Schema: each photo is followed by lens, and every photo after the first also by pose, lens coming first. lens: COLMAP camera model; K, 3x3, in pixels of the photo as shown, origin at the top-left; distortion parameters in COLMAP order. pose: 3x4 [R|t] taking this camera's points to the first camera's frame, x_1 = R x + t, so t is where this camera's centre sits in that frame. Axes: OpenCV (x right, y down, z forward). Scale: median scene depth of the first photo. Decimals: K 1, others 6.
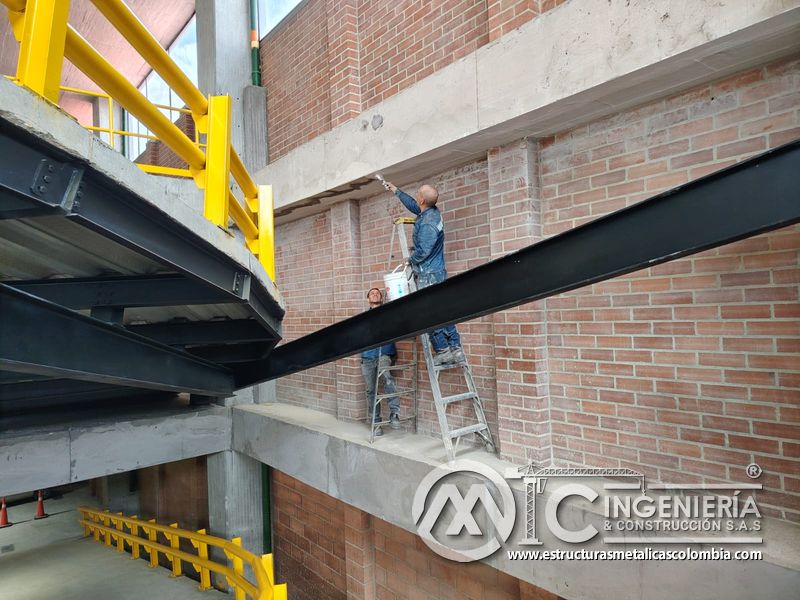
lens RADIAL K [[556.4, 0, 398.4], [0, 556.4, 299.9], [0, 0, 1]] dist [0.053182, -0.051104]
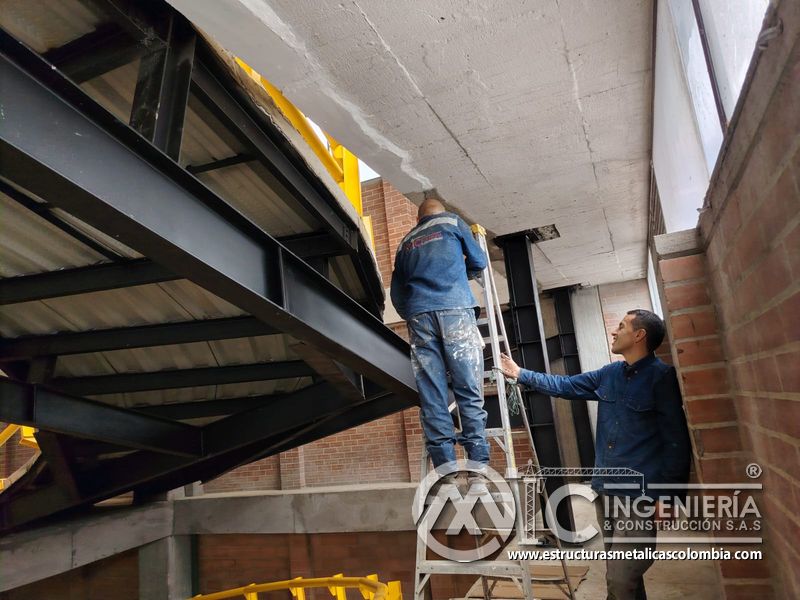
lens RADIAL K [[556.4, 0, 398.4], [0, 556.4, 299.9], [0, 0, 1]] dist [0.053182, -0.051104]
pose [[0.878782, 0.040374, 0.475512, -0.666410], [0.061194, 0.978656, -0.196183, 0.032354], [-0.473284, 0.201501, 0.857555, -0.649229]]
